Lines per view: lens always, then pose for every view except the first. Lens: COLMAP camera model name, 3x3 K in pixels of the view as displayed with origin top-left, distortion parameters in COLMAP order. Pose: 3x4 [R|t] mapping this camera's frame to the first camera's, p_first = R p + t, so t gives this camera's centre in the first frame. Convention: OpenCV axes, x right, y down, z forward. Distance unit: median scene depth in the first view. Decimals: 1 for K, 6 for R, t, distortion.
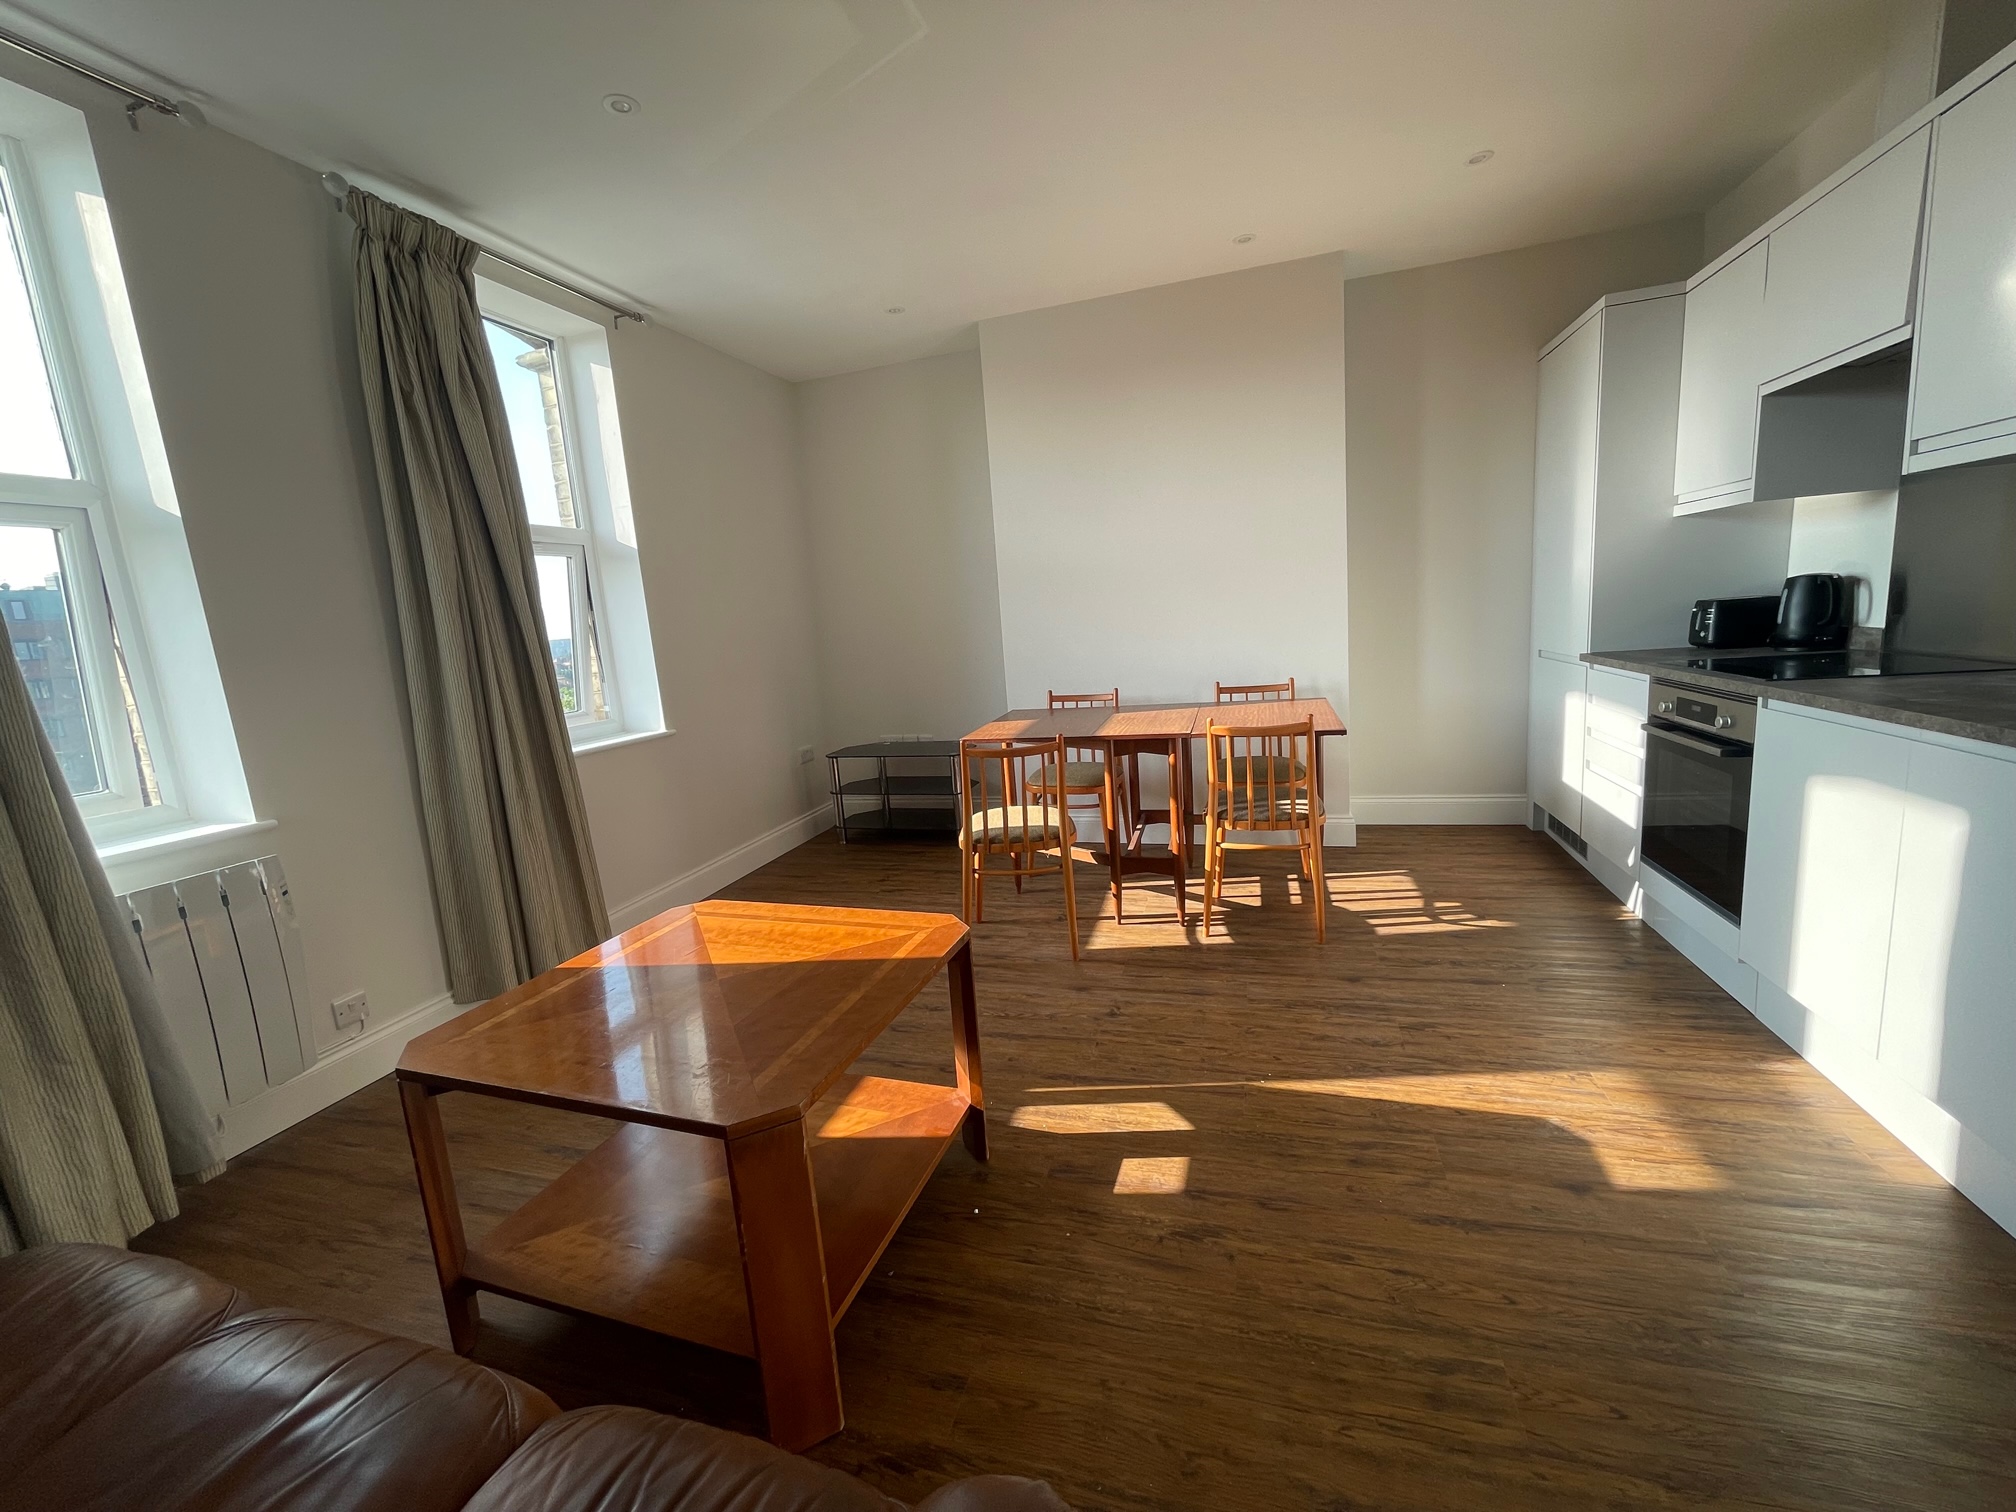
lens RADIAL K [[818.8, 0, 1004.1], [0, 818.8, 748.8], [0, 0, 1]] dist [-0.006758, 0.001867]
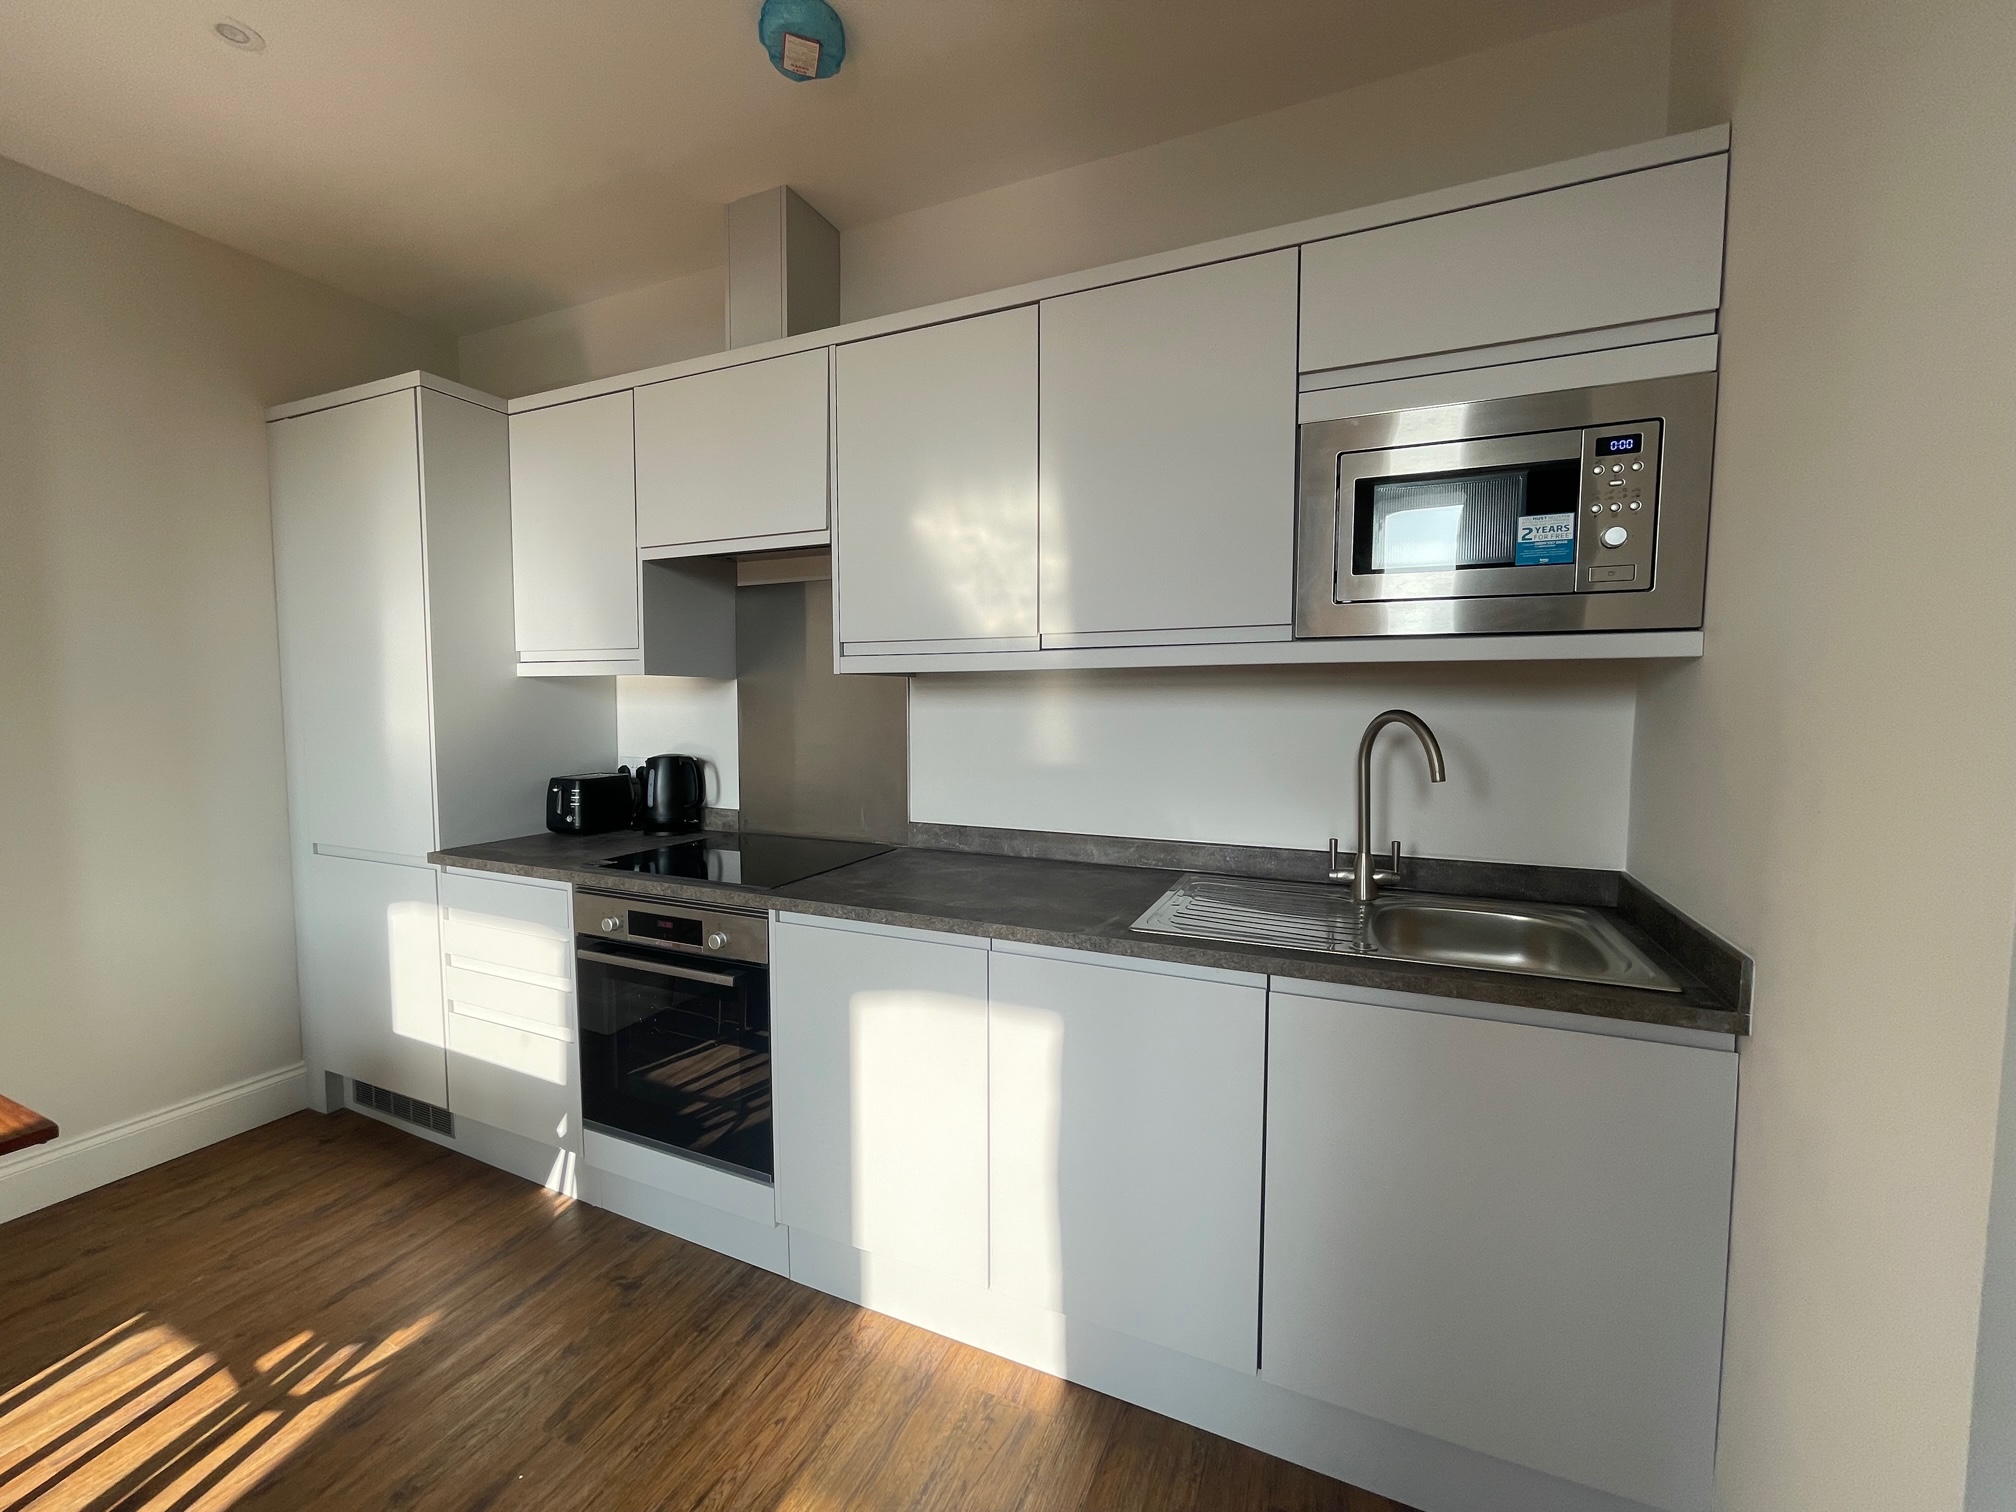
lens RADIAL K [[818.8, 0, 1012.7], [0, 818.8, 760.1], [0, 0, 1]] dist [-0.006758, 0.001867]
pose [[0.122141, 0.010286, 0.992459, 0.089509], [0.144843, 0.989056, -0.028076, -0.129213], [-0.981887, 0.147180, 0.119314, 0.516354]]
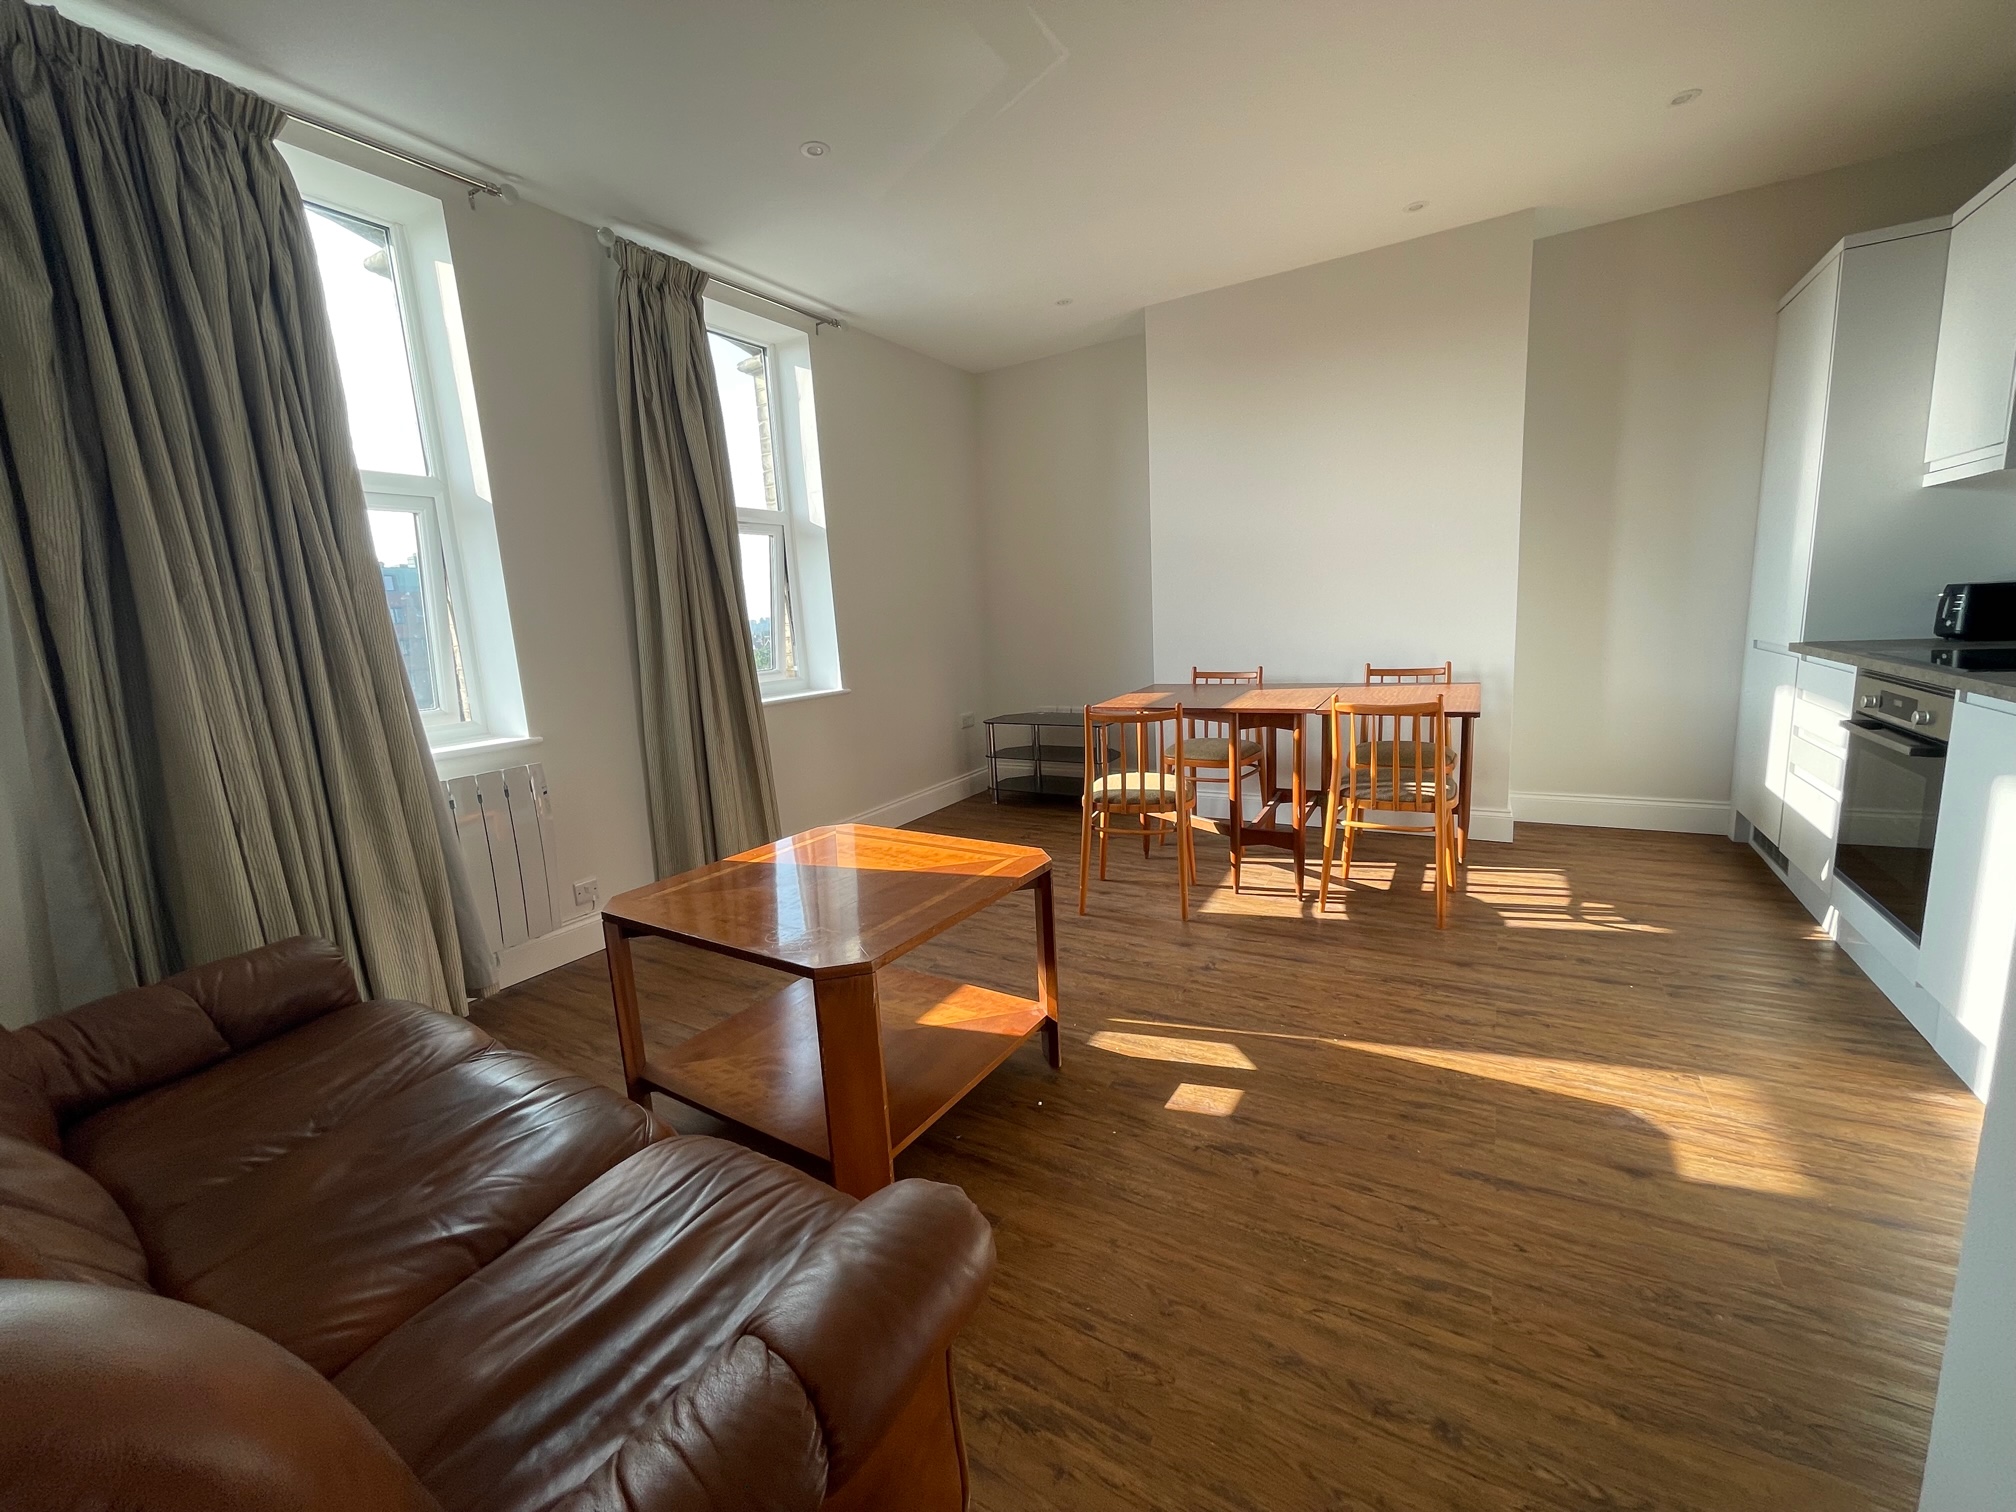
lens RADIAL K [[818.8, 0, 1001.5], [0, 818.8, 746.4], [0, 0, 1]] dist [-0.006758, 0.001867]
pose [[0.971693, 0.058076, -0.228997, 0.099673], [-0.054284, 0.998265, 0.022828, 0.028780], [0.229926, -0.009751, 0.973159, -0.084765]]
